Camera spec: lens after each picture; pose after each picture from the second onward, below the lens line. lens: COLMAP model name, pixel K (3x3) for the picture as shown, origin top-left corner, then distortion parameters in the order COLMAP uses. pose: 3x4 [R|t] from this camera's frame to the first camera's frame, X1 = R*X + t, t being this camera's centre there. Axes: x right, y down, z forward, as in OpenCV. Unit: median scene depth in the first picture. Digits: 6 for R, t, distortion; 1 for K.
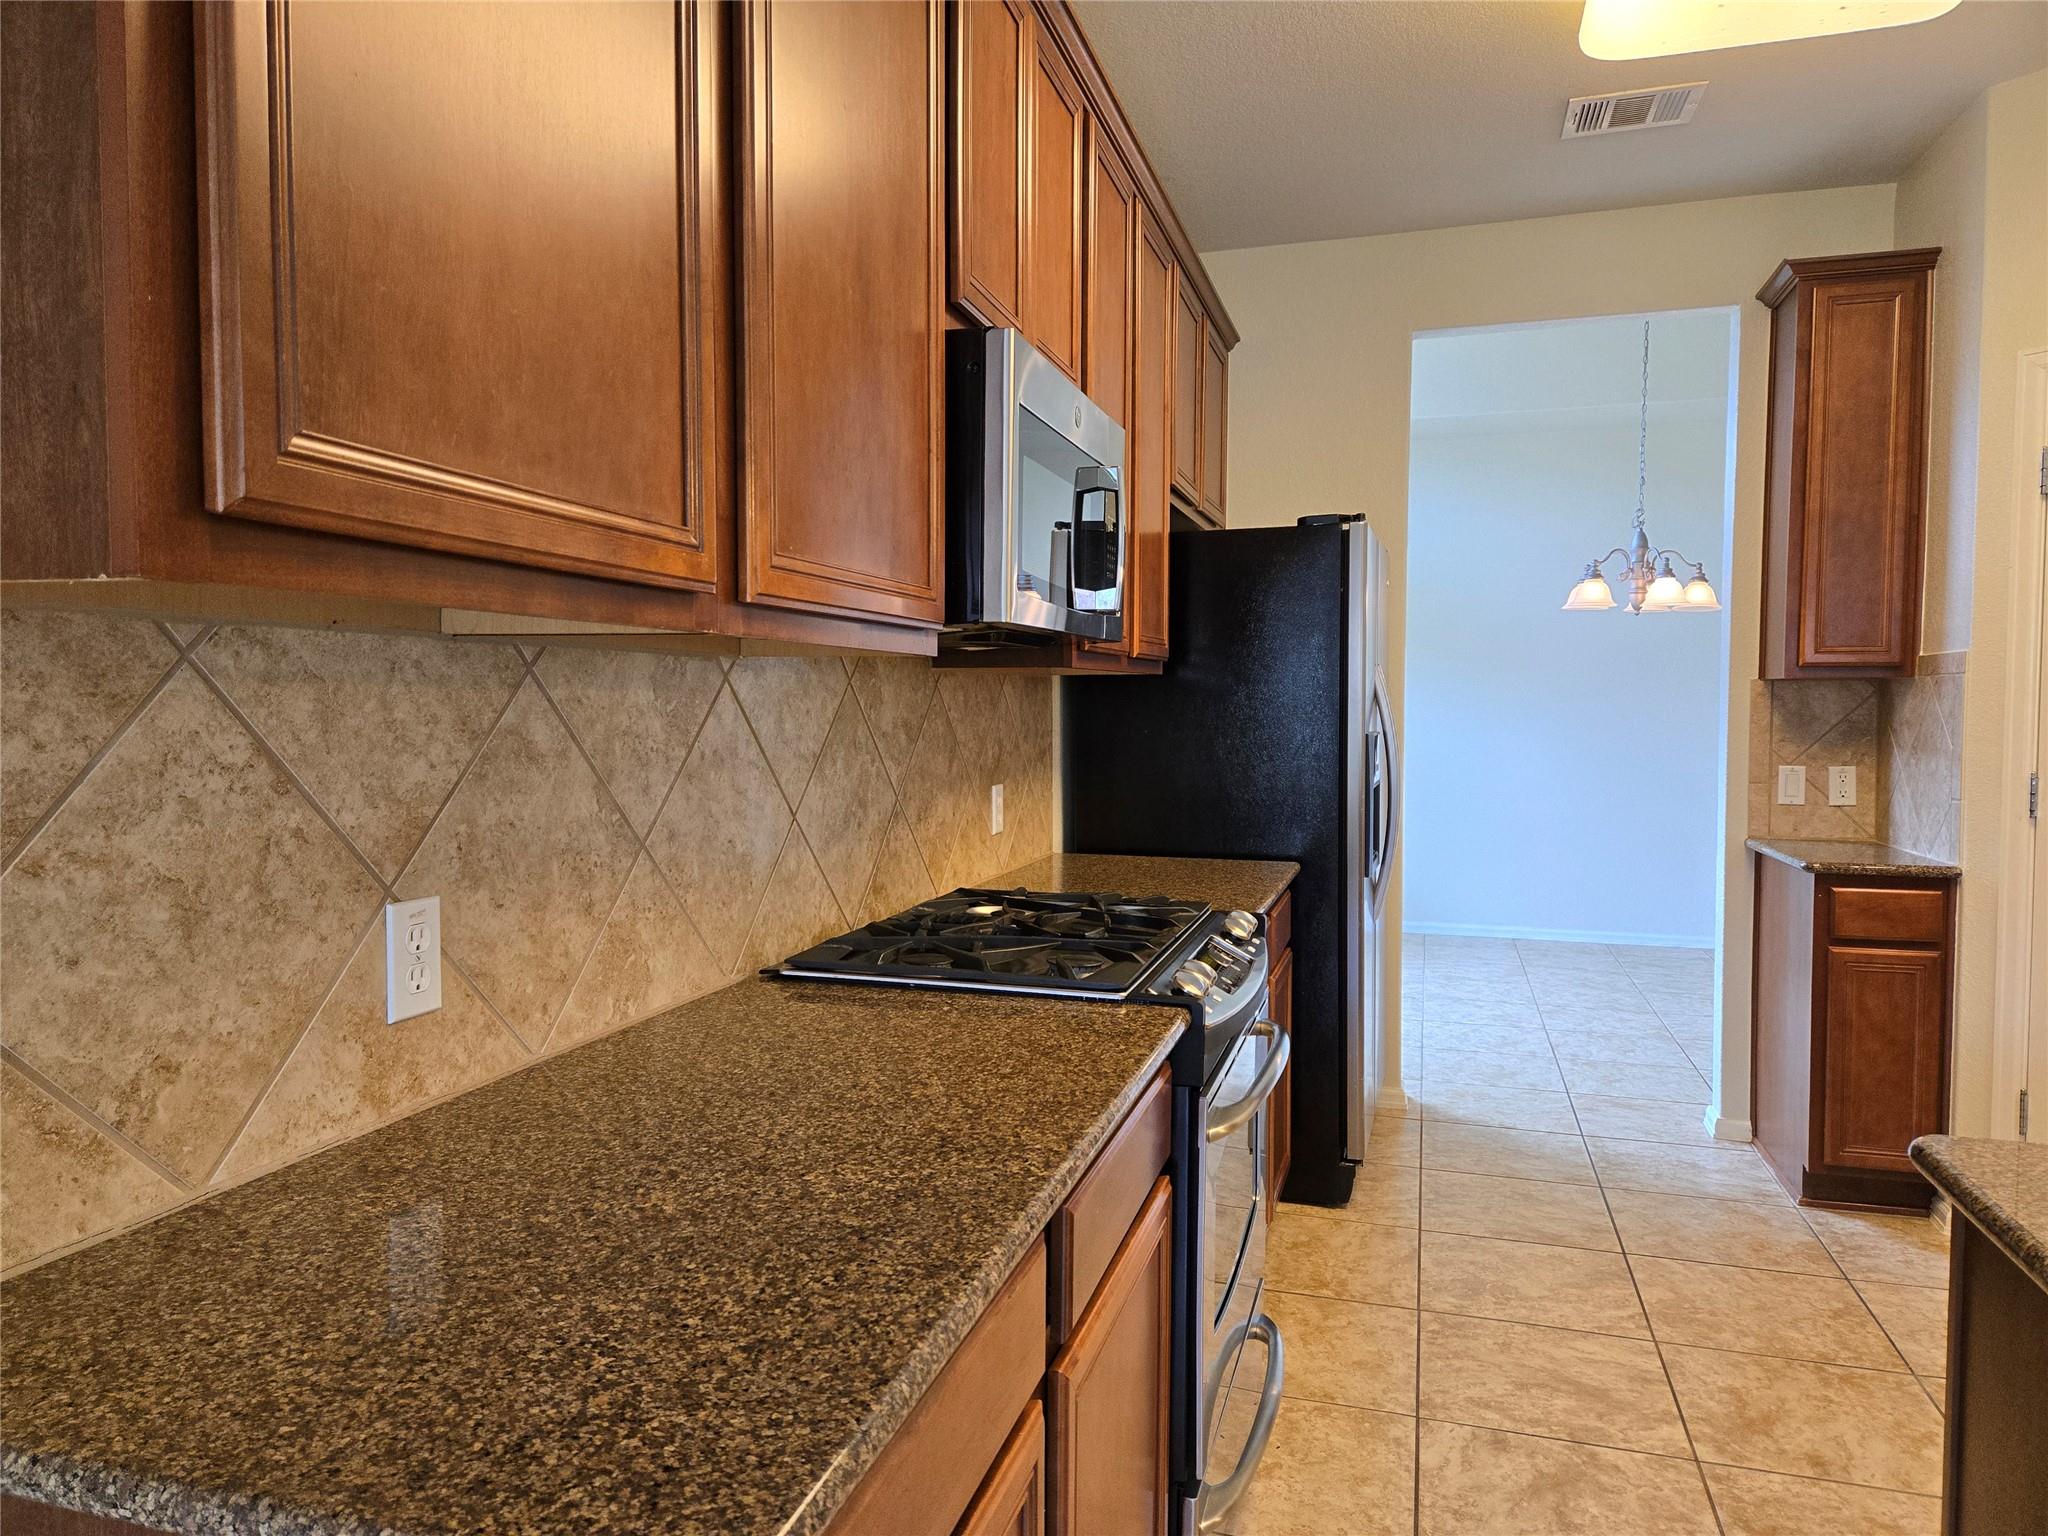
lens RADIAL K [[1362.0, 0, 1002.7], [0, 1362.0, 750.5], [0, 0, 1]] dist [0.043318, -0.037873]
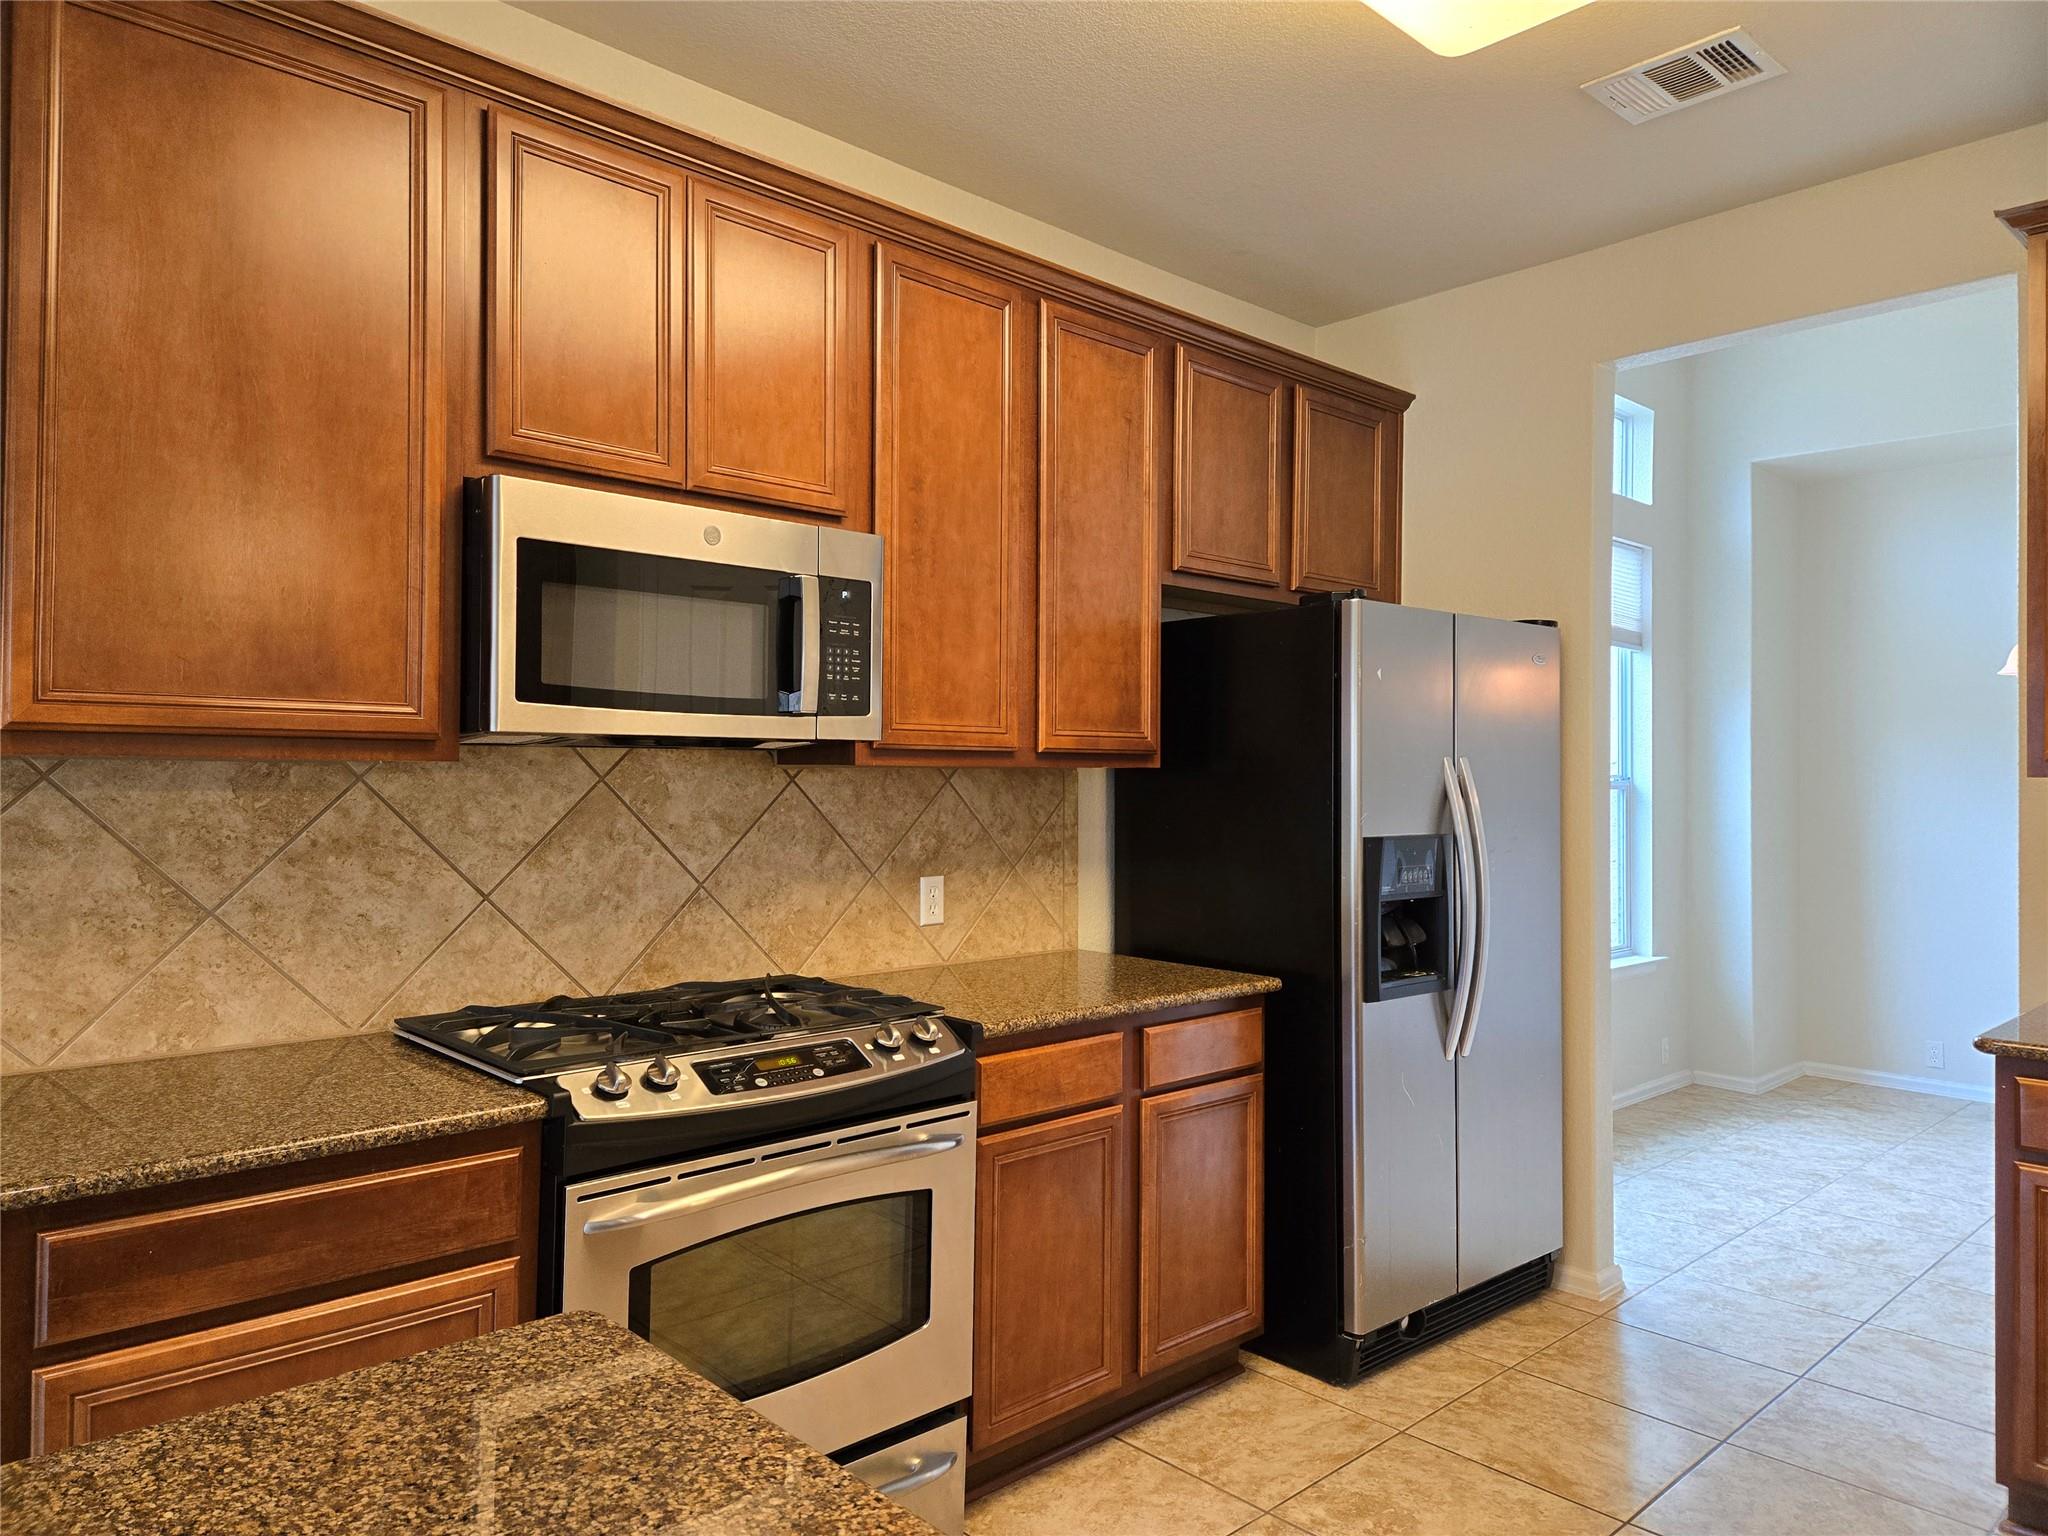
lens RADIAL K [[1362.0, 0, 993.7], [0, 1362.0, 760.3], [0, 0, 1]] dist [0.043318, -0.037873]
pose [[0.867452, 0.001337, -0.497519, 0.460044], [-0.025553, 0.998796, -0.041868, -0.017195], [0.496864, 0.049032, 0.866442, 0.116737]]
